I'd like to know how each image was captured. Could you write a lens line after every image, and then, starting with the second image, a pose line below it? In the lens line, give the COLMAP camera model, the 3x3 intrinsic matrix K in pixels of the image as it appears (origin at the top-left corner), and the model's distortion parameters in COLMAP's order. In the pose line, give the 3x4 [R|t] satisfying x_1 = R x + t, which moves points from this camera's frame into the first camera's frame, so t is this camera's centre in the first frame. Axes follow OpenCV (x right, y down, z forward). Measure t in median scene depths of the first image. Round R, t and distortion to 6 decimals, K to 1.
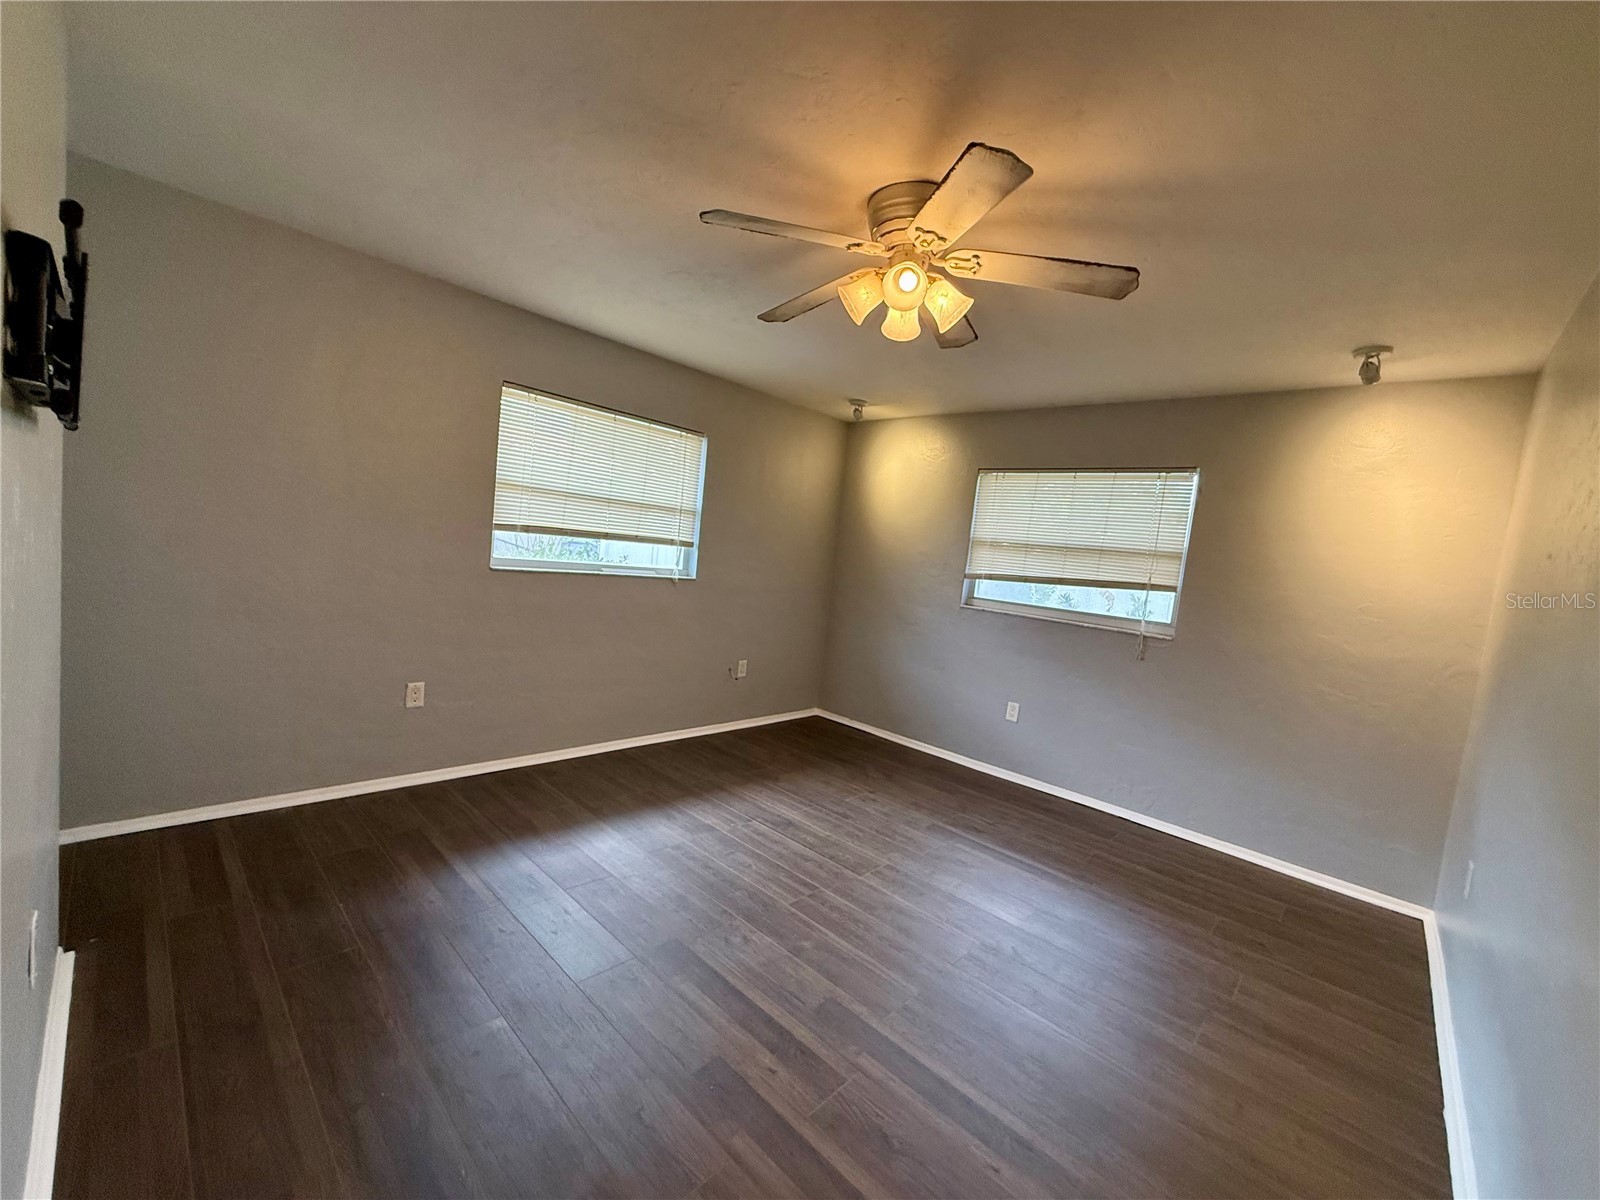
lens RADIAL K [[637.5, 0, 795.8], [0, 637.5, 601.9], [0, 0, 1]] dist [-0.001666, 0.000028]
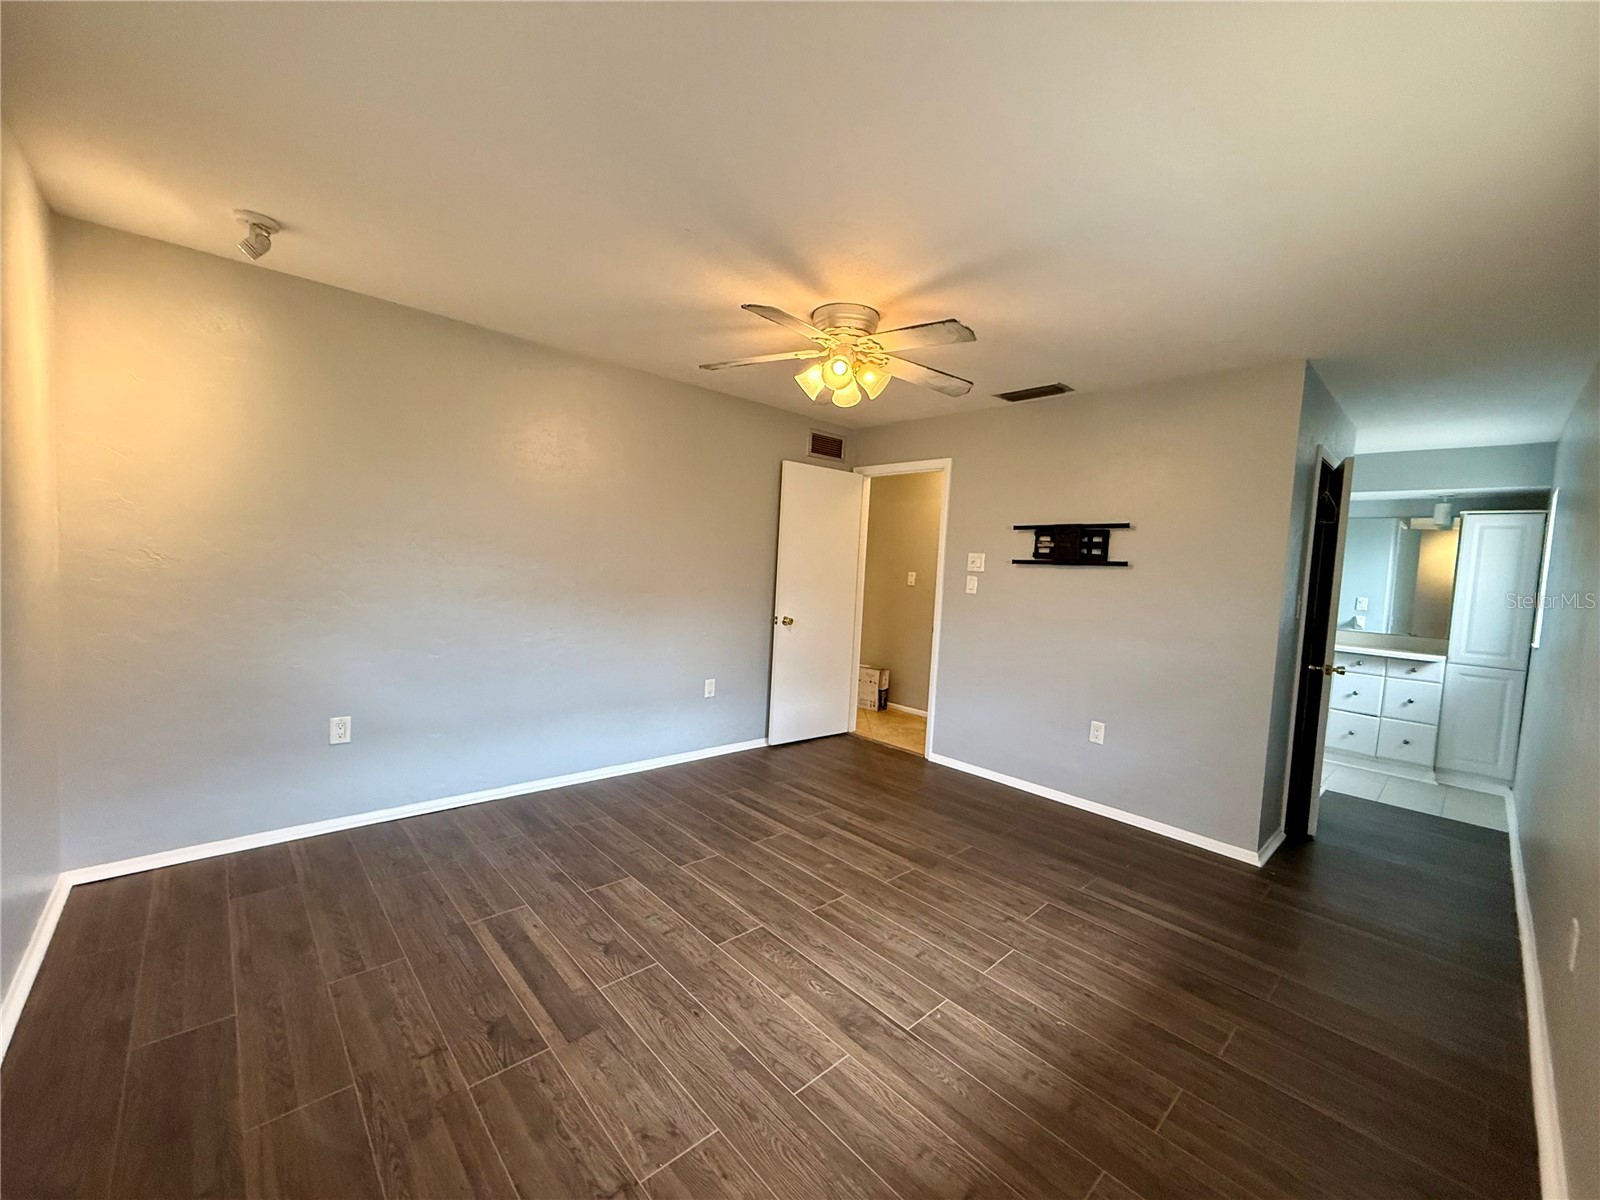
lens RADIAL K [[637.5, 0, 795.8], [0, 637.5, 601.9], [0, 0, 1]] dist [-0.001666, 0.000028]
pose [[-0.985423, -0.159974, 0.057878, 0.071556], [-0.150188, 0.977861, 0.145707, -0.122541], [-0.079906, 0.134891, -0.987633, 1.672955]]
